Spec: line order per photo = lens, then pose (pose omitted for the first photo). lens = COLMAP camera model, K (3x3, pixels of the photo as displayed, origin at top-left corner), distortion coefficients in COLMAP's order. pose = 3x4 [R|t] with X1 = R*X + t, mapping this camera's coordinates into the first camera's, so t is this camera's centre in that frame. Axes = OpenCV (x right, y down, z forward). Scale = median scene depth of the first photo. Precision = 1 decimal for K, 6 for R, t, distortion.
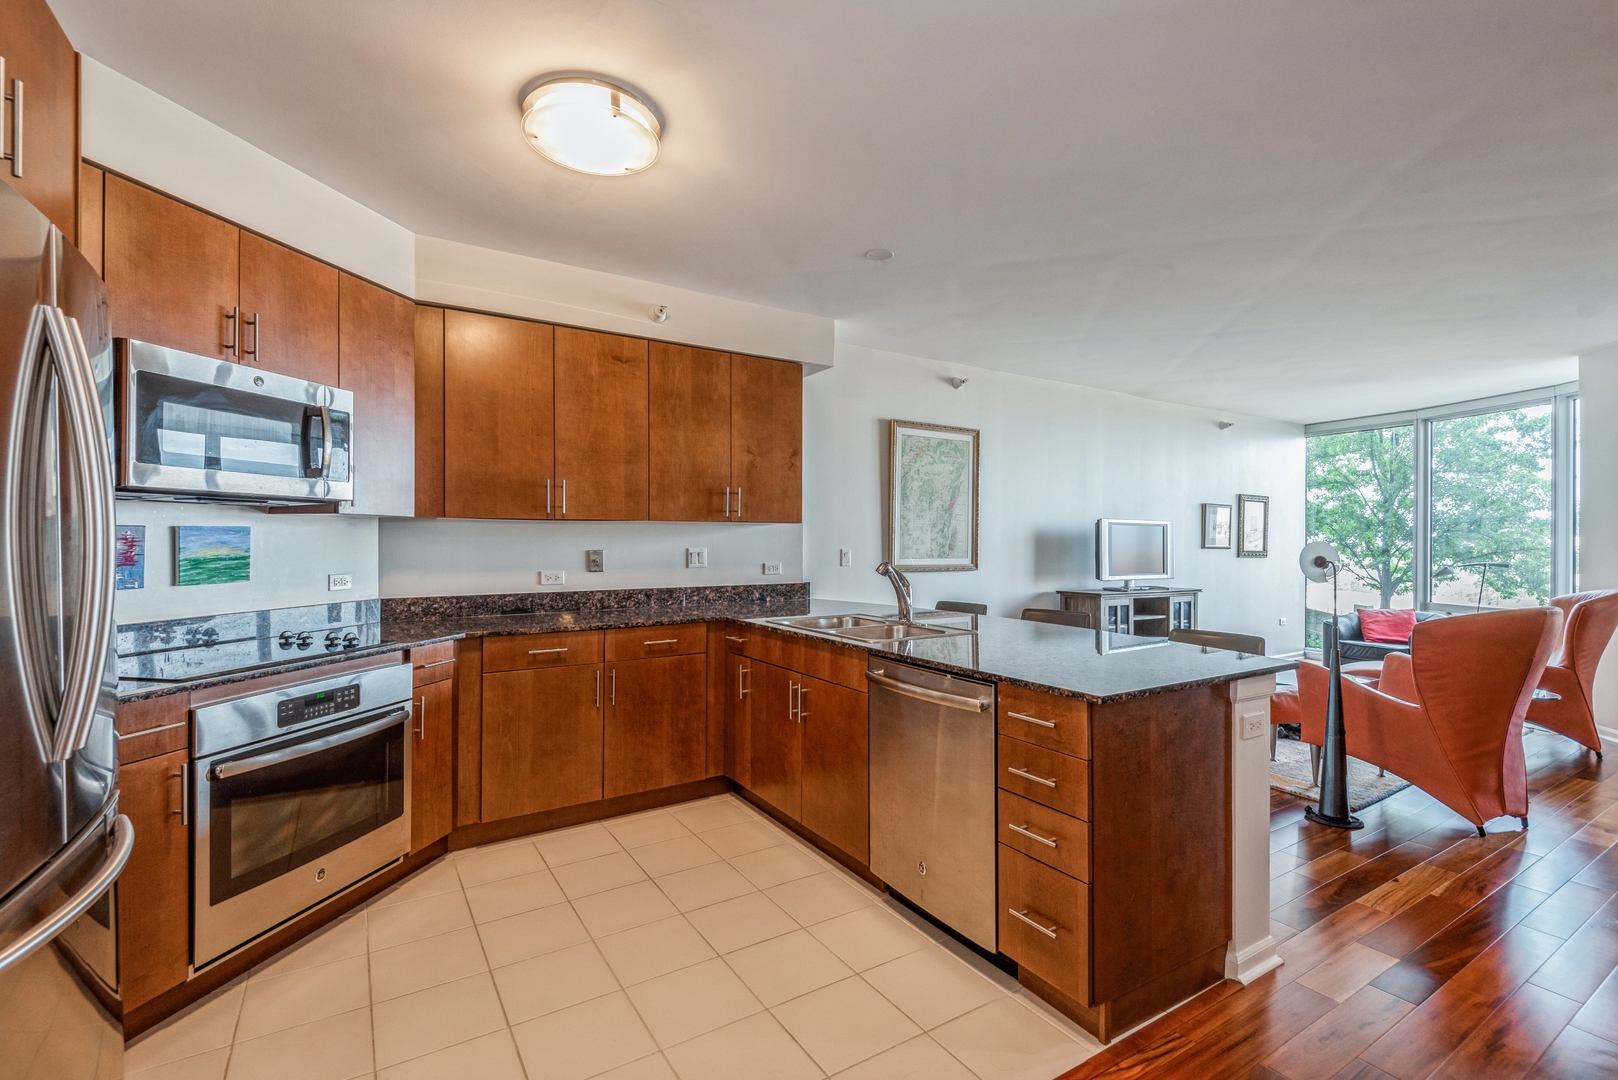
lens RADIAL K [[732.0, 0, 808.6], [0, 732.0, 534.2], [0, 0, 1]] dist [0.014135, -0.009999]
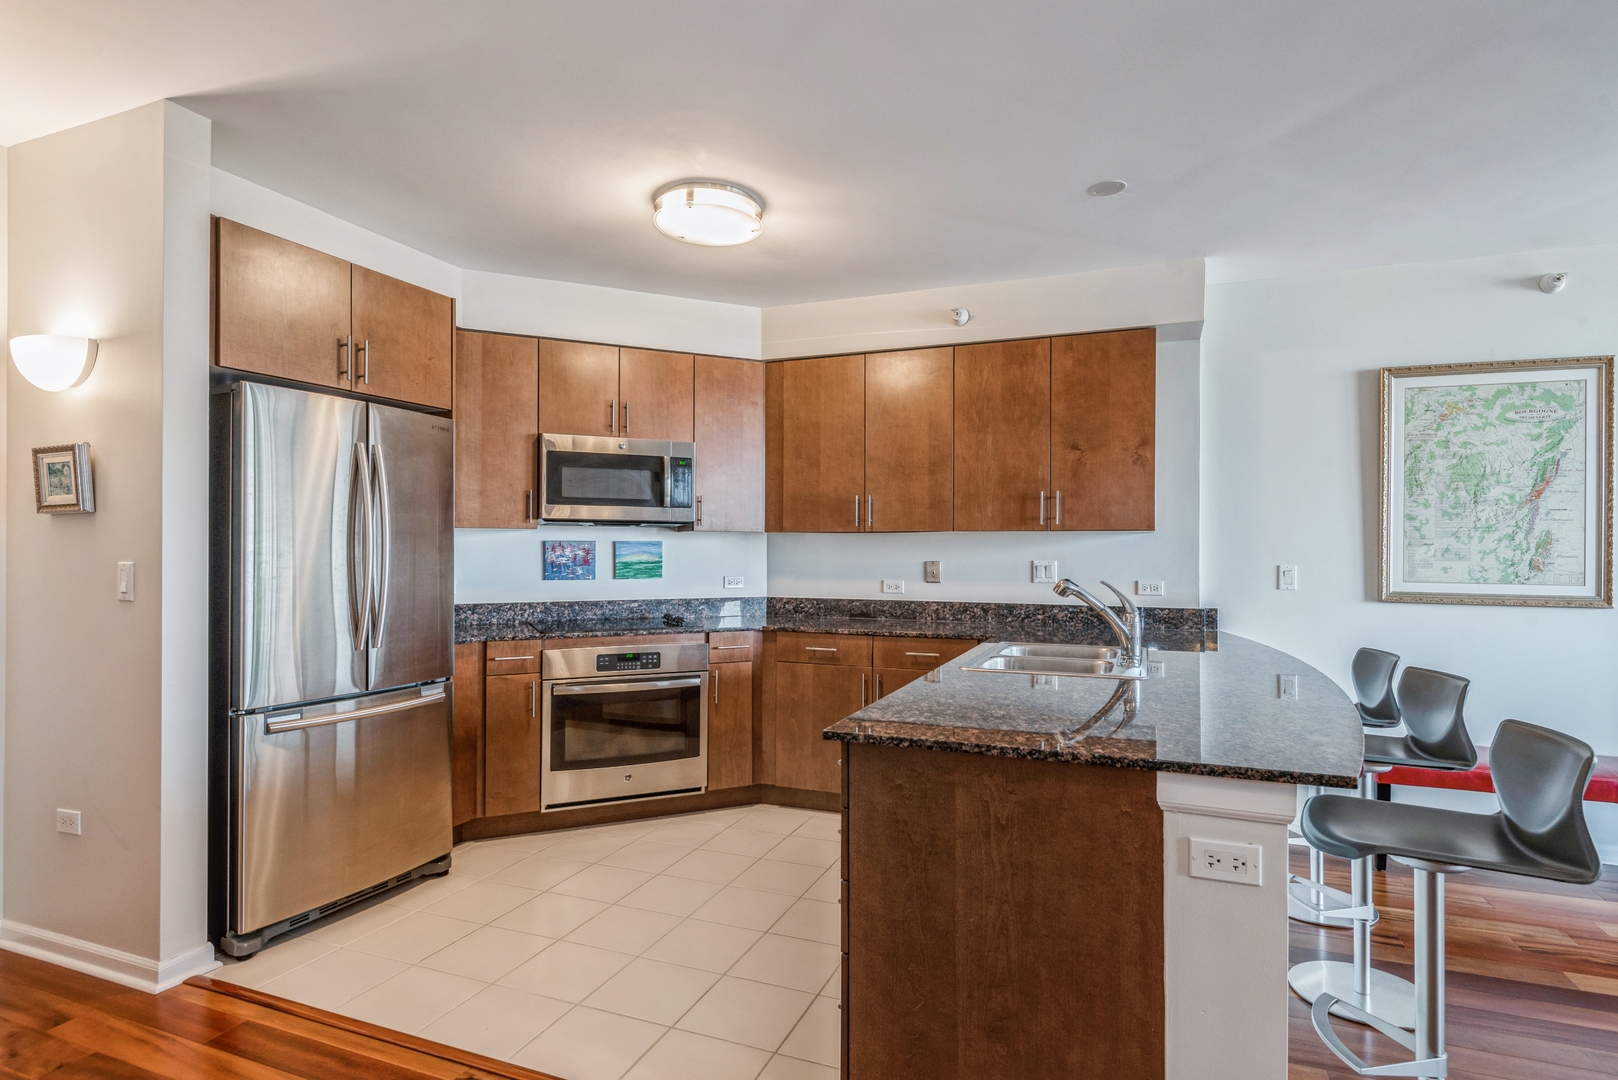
lens RADIAL K [[846.4, 0, 821.2], [0, 846.4, 535.4], [0, 0, 1]] dist [0.011624, -0.008884]
pose [[0.584558, -0.013851, -0.811234, 0.651755], [0.002674, 0.999882, -0.015145, 0.003840], [0.811348, 0.006684, 0.584526, 0.221936]]
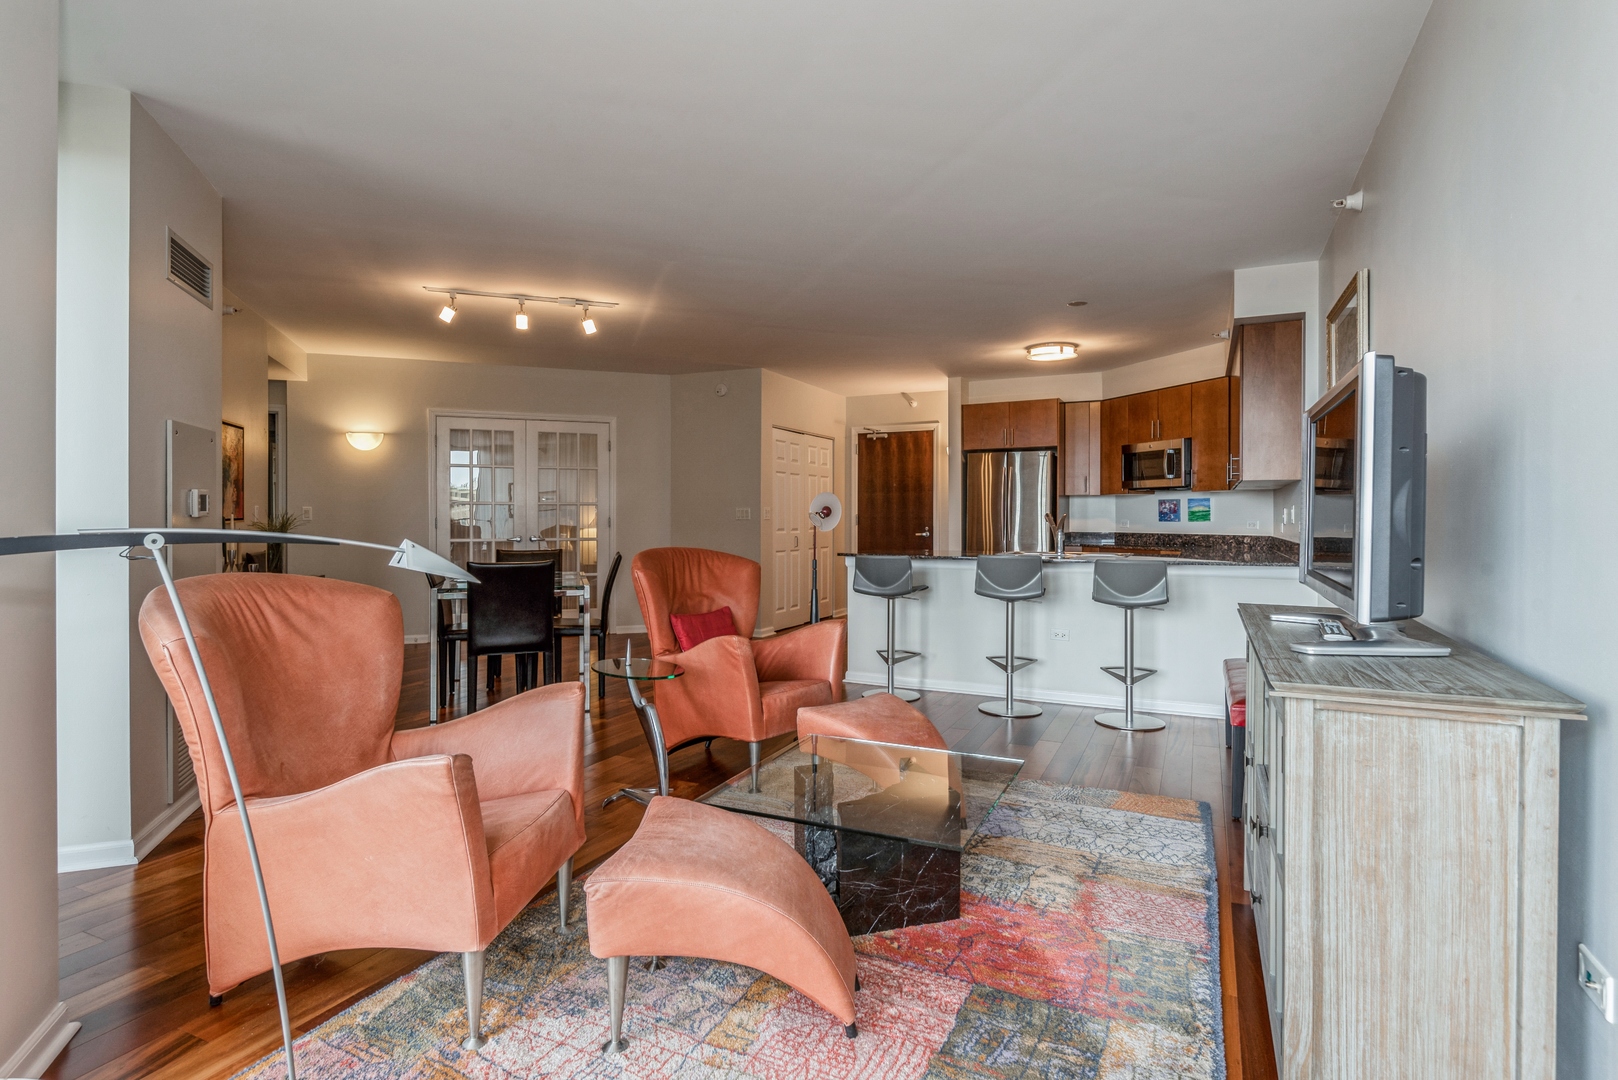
lens RADIAL K [[846.4, 0, 808.8], [0, 846.4, 526.4], [0, 0, 1]] dist [0.011624, -0.008884]
pose [[-0.850821, -0.000102, -0.525455, 1.448276], [-0.002981, 0.999985, 0.004632, 0.058353], [0.525447, 0.005507, -0.850809, 2.165556]]
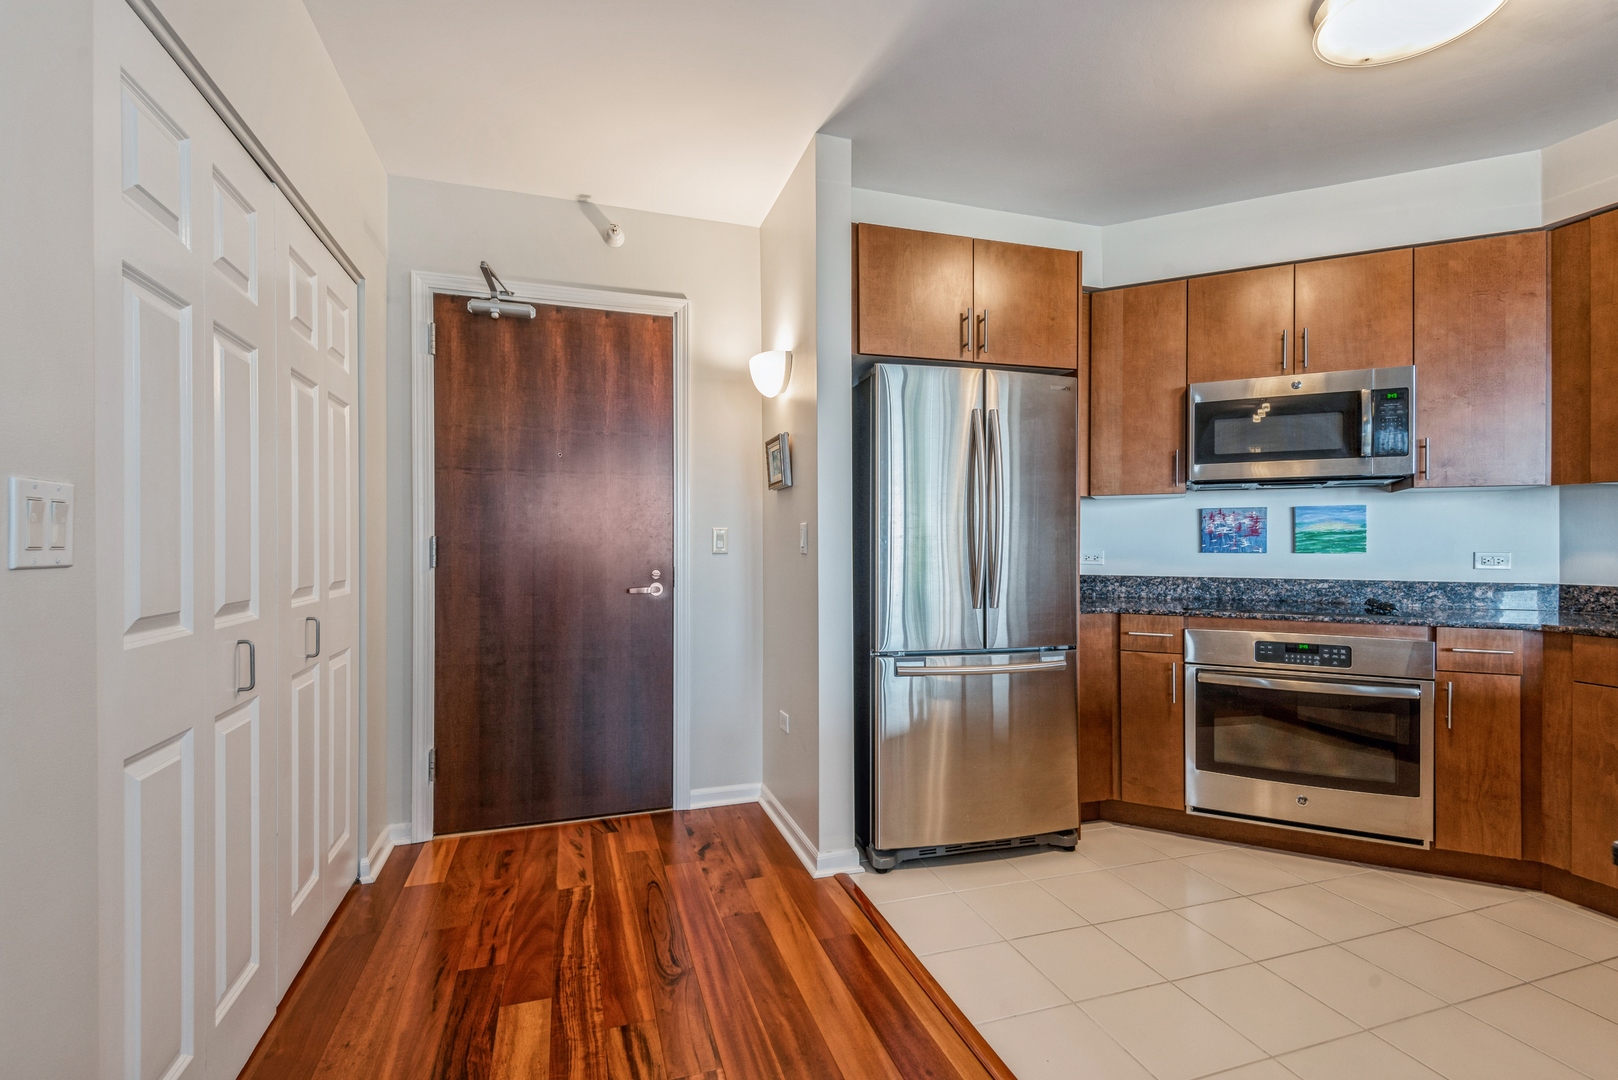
lens RADIAL K [[732.0, 0, 809.8], [0, 732.0, 540.8], [0, 0, 1]] dist [0.014135, -0.009999]
pose [[-0.260128, -0.002140, -0.965572, 0.457390], [0.003391, 0.999989, -0.003130, 0.037441], [0.965568, -0.004089, -0.260118, 0.383017]]
